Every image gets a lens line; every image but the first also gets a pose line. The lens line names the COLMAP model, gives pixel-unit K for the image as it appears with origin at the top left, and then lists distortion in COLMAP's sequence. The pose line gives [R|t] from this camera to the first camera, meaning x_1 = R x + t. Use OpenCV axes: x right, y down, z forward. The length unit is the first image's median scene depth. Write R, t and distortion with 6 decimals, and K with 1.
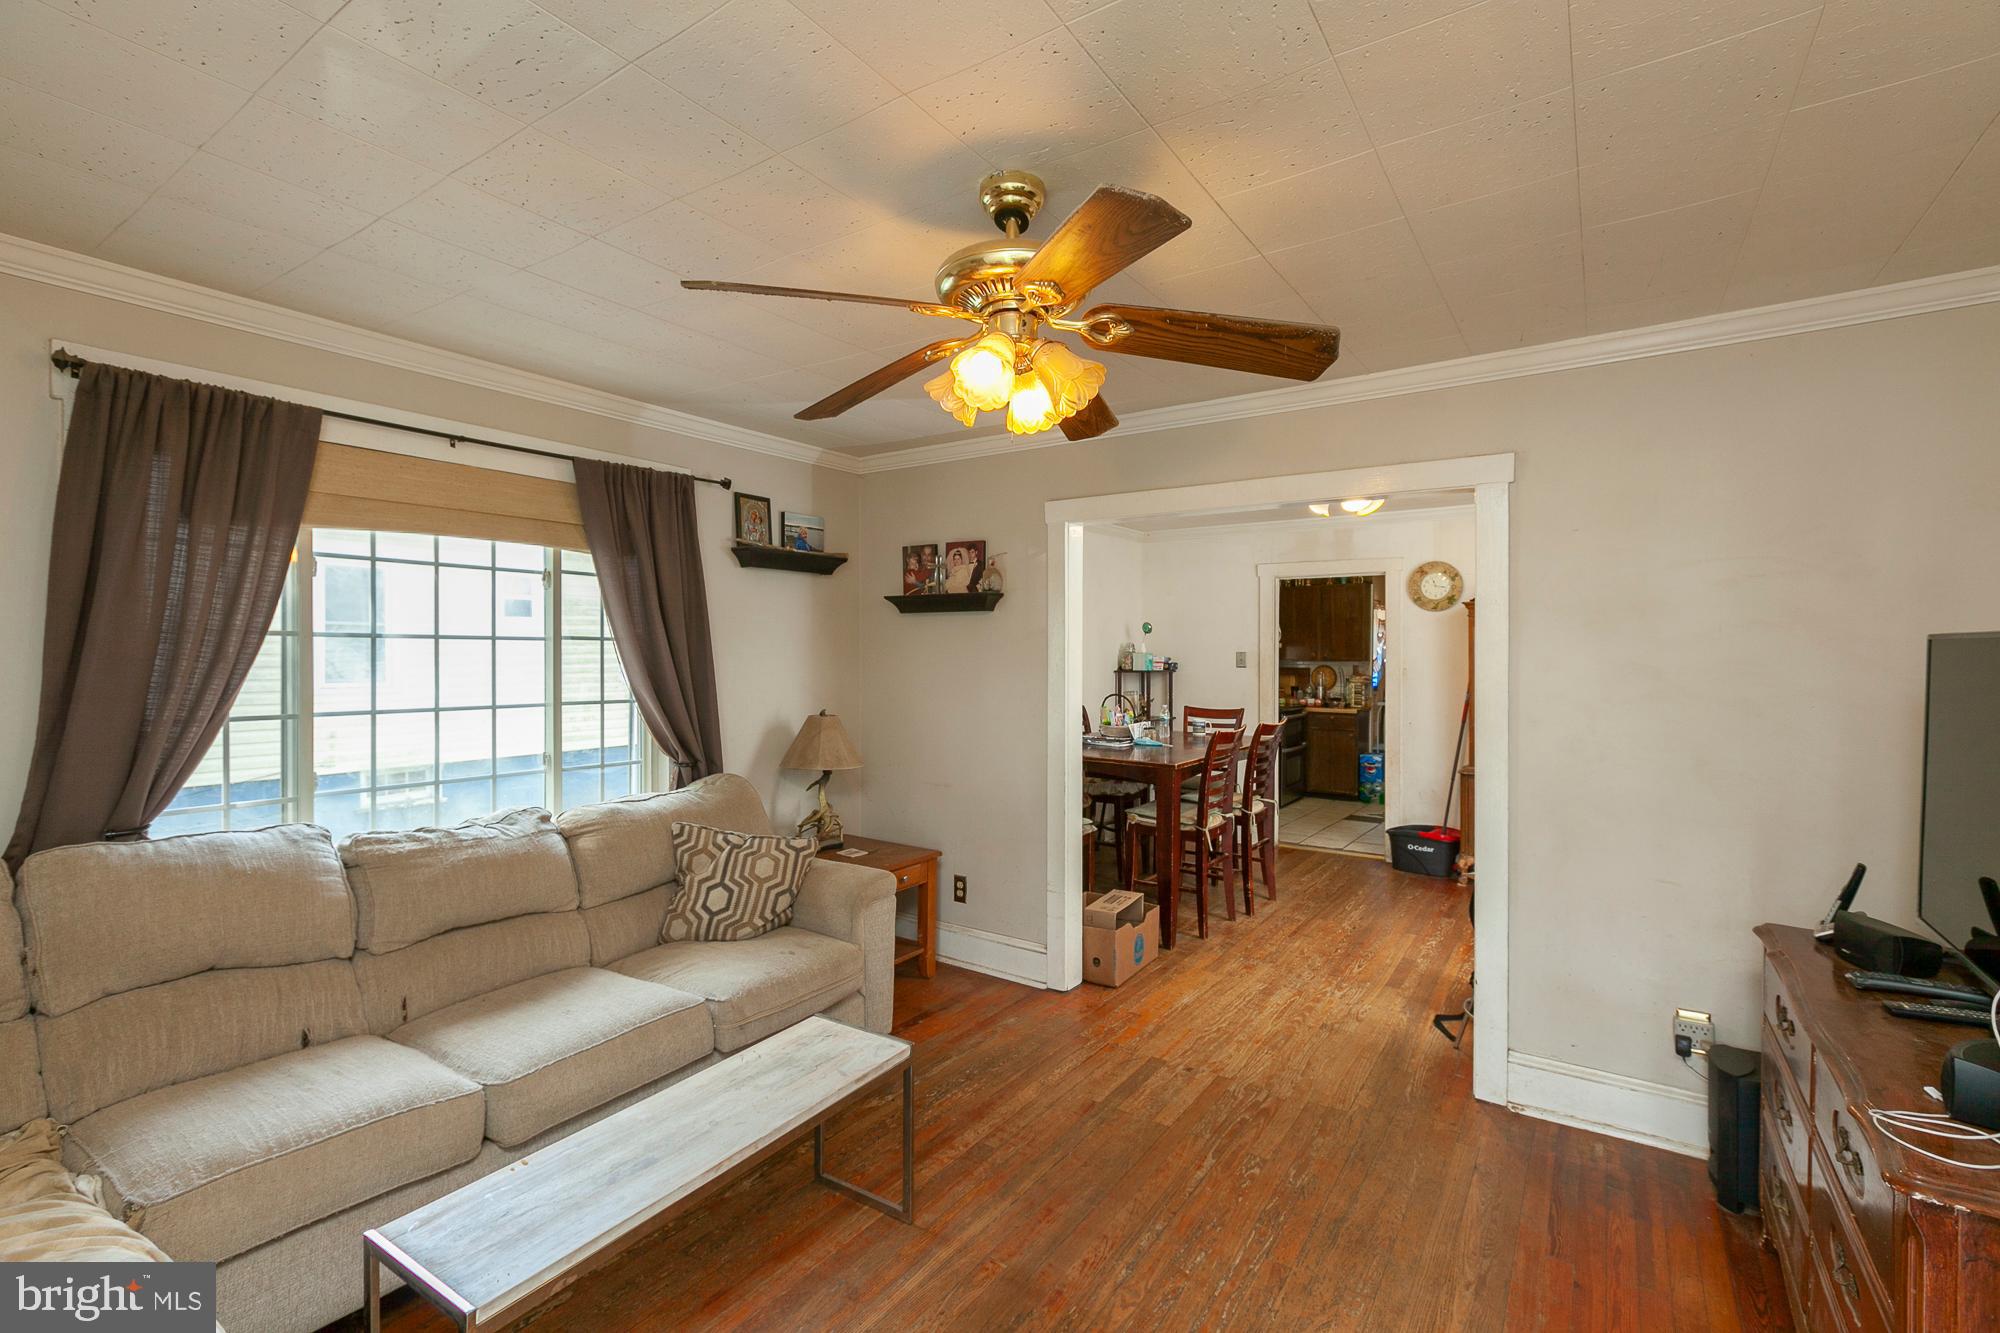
lens RADIAL K [[893.7, 0, 990.5], [0, 893.7, 660.2], [0, 0, 1]] dist [-0.000157, -0.000150]
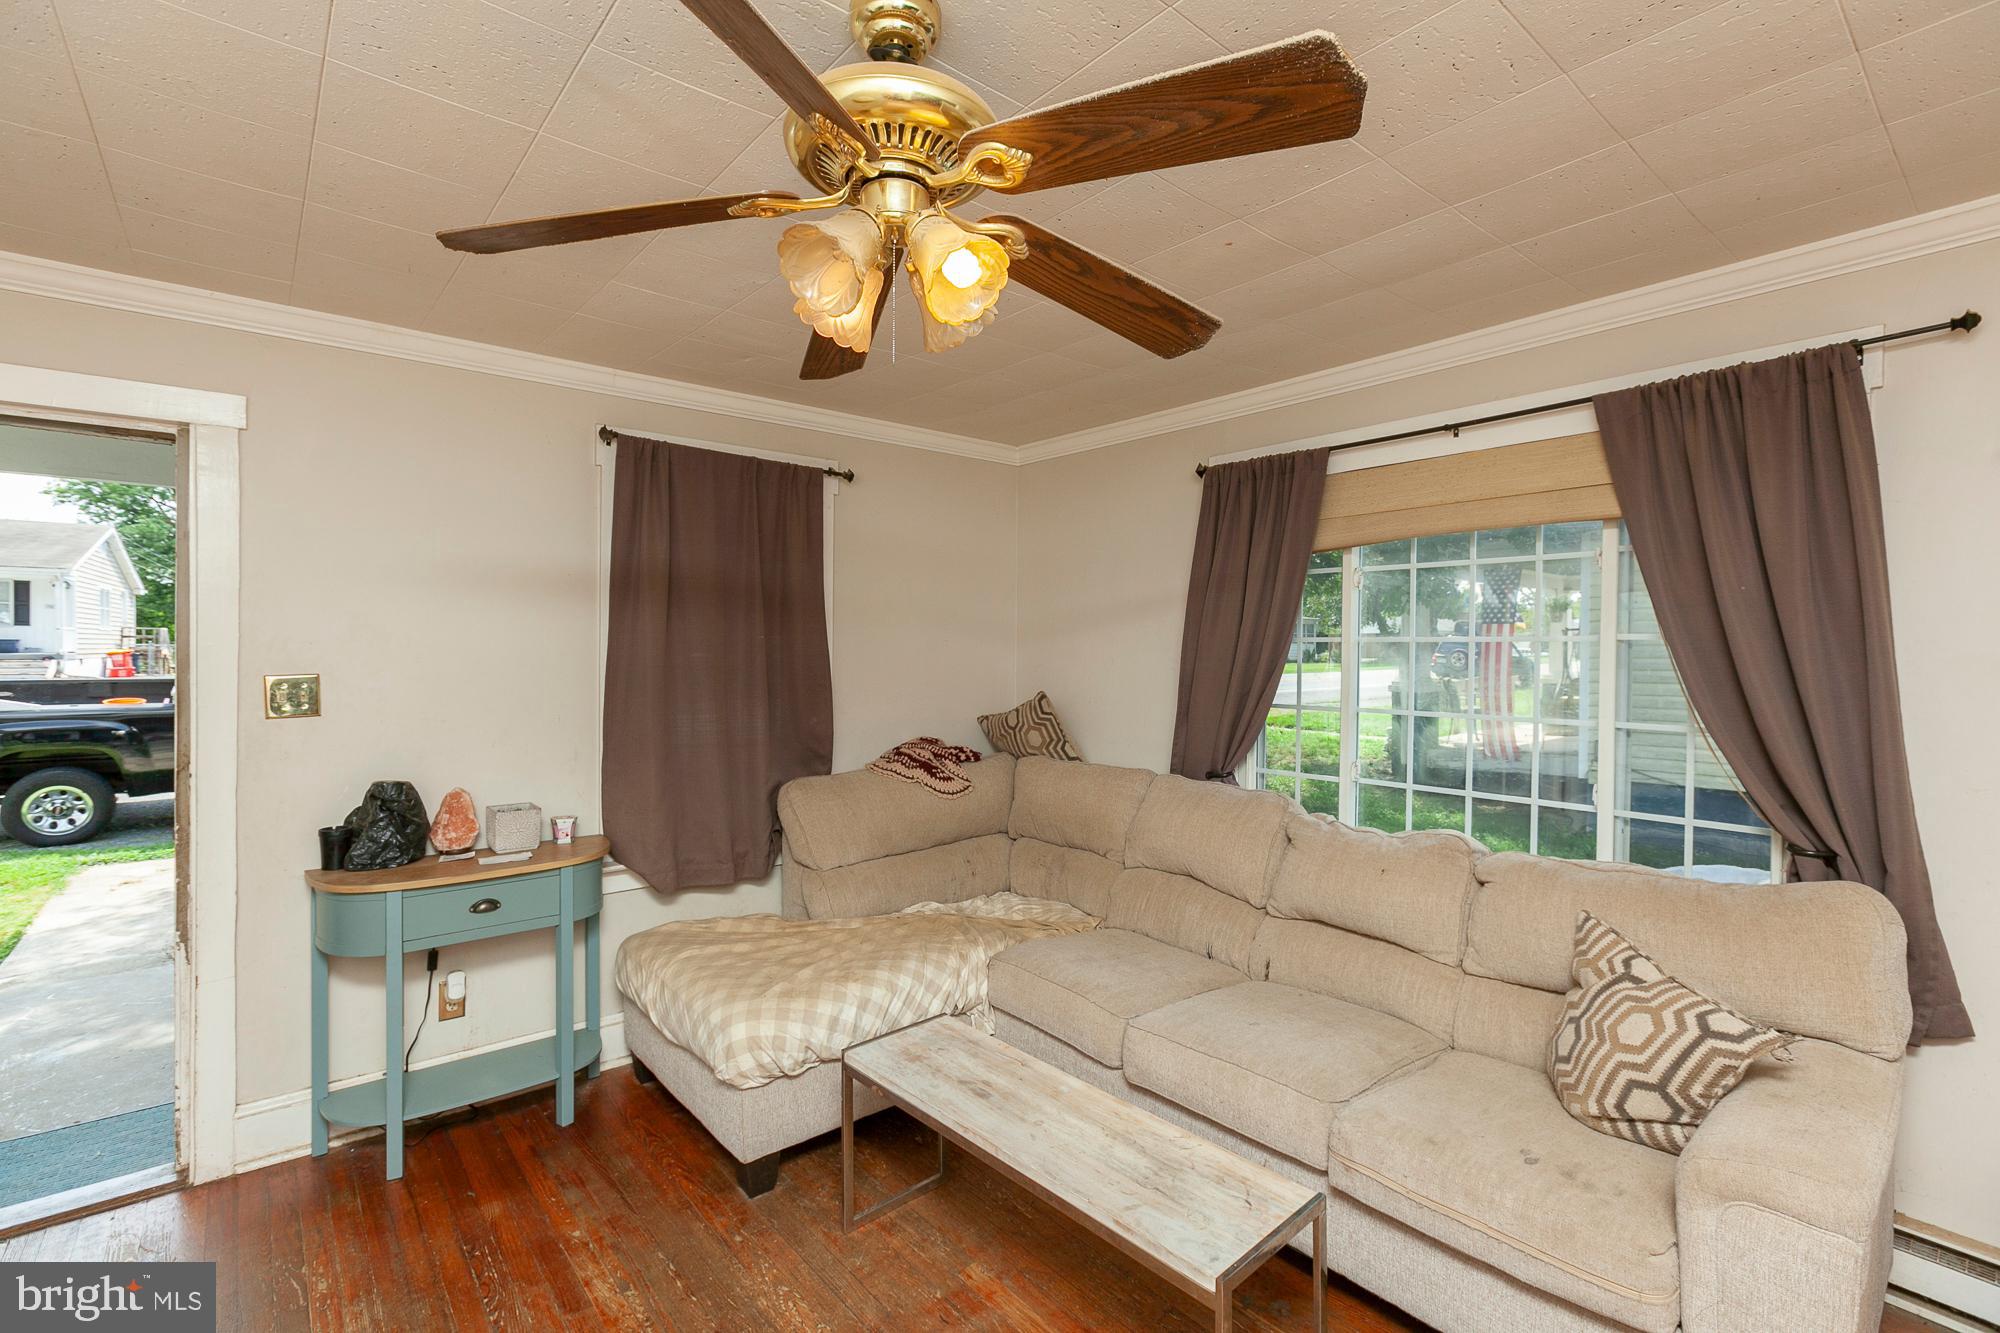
lens RADIAL K [[893.7, 0, 990.5], [0, 893.7, 660.2], [0, 0, 1]] dist [-0.000157, -0.000150]
pose [[-0.268332, 0.007399, -0.963298, 0.435663], [-0.012659, 0.999857, 0.011206, -0.008580], [0.963243, 0.015202, -0.268200, 0.786189]]
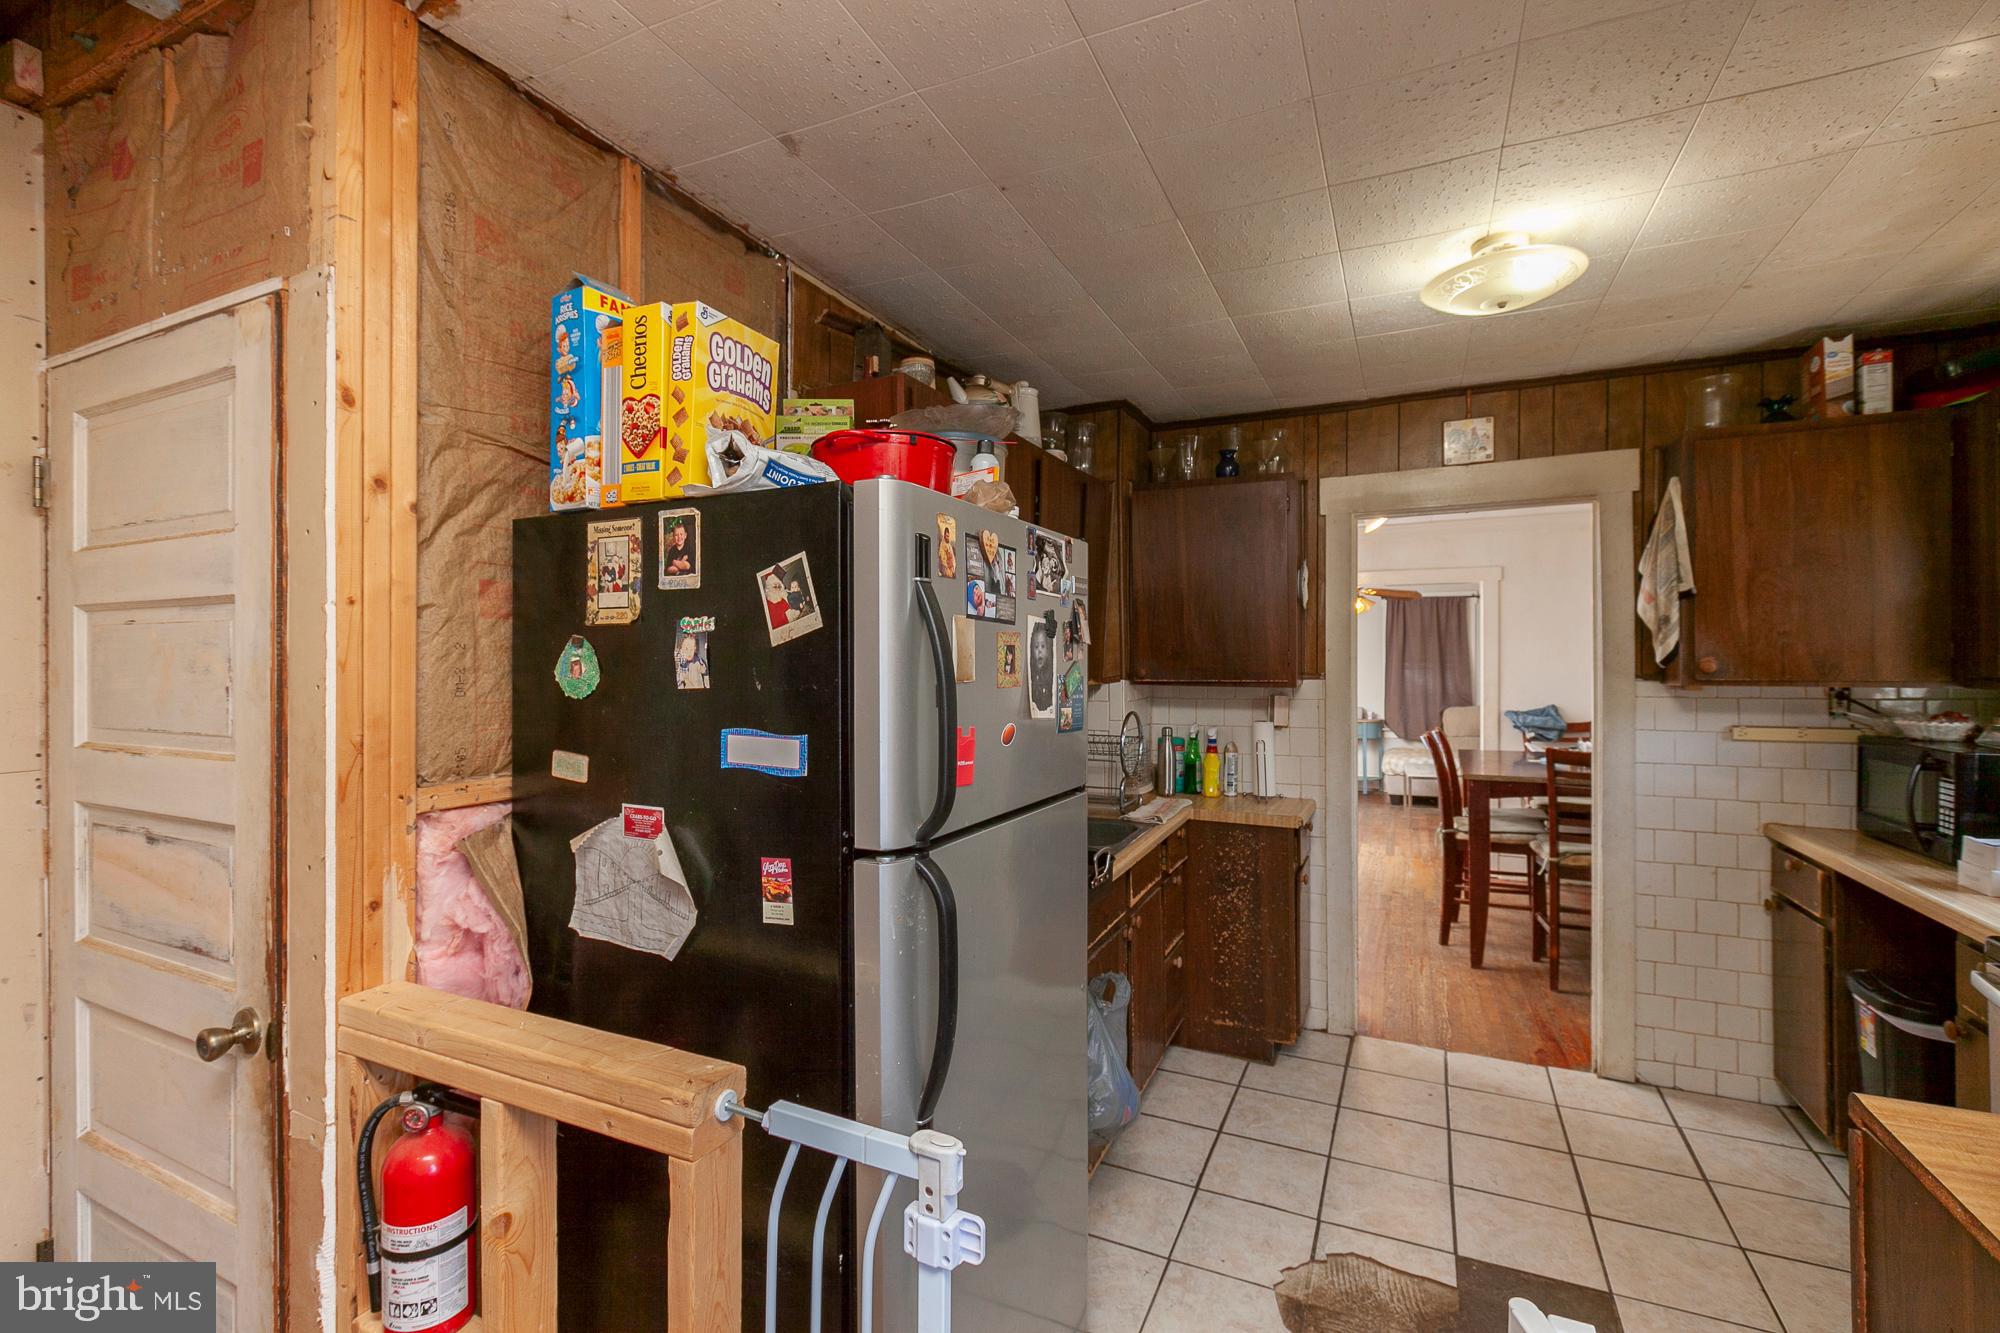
lens RADIAL K [[893.7, 0, 990.5], [0, 893.7, 660.2], [0, 0, 1]] dist [-0.000157, -0.000150]
pose [[-0.986322, 0.003573, -0.164790, 1.621371], [0.003059, 0.999990, 0.003373, -0.029263], [0.164800, 0.002823, -0.986323, 3.233434]]
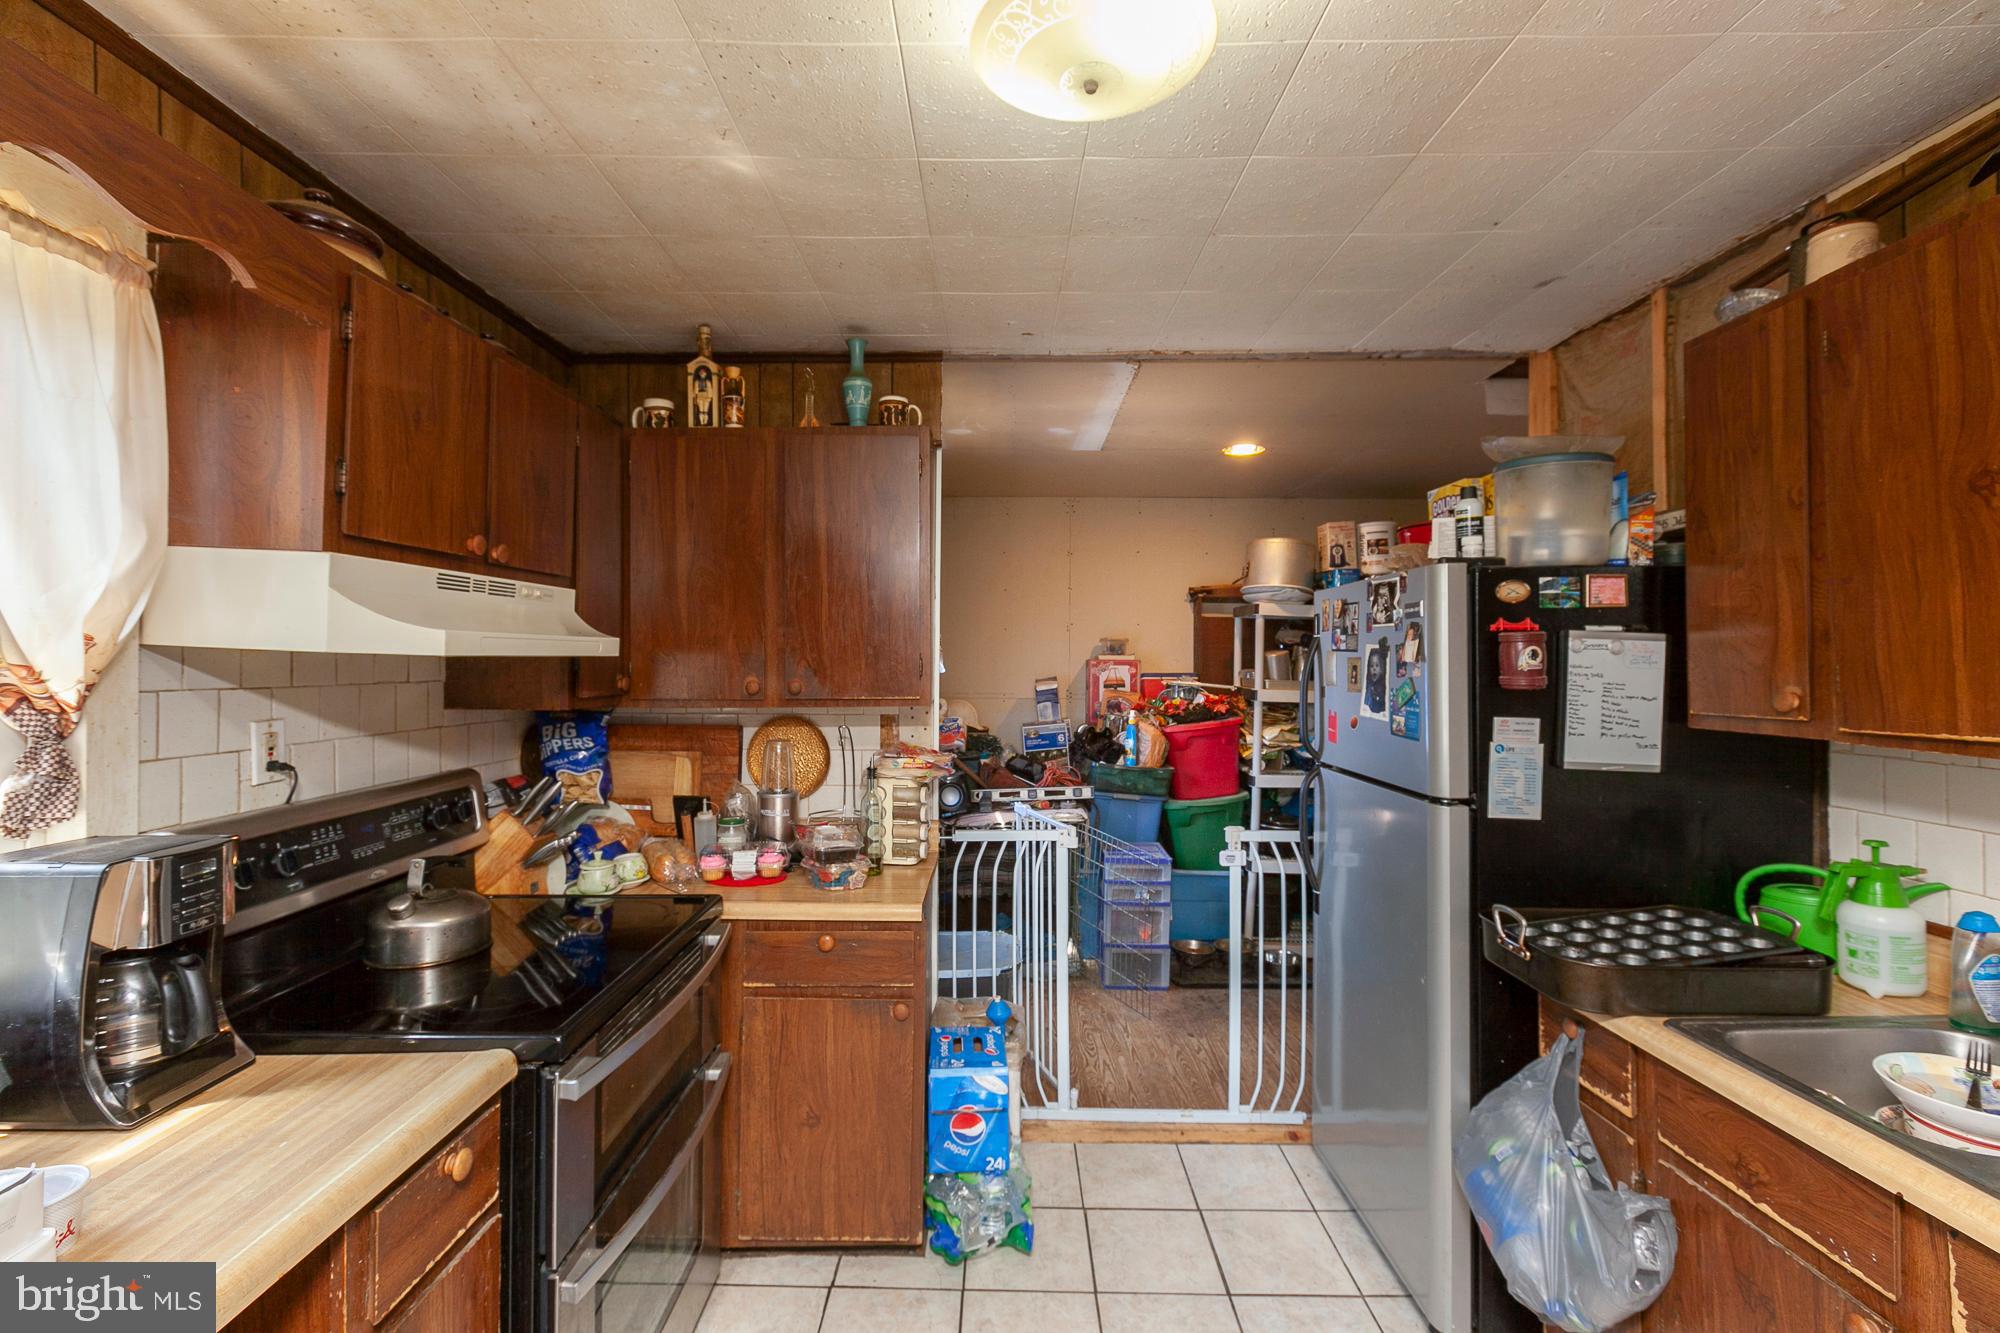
lens RADIAL K [[893.7, 0, 990.5], [0, 893.7, 660.2], [0, 0, 1]] dist [-0.000157, -0.000150]
pose [[0.825951, 0.004091, 0.563728, 0.832066], [0.002045, 0.999945, -0.010254, -0.033235], [-0.563739, 0.009622, 0.825897, 2.281442]]
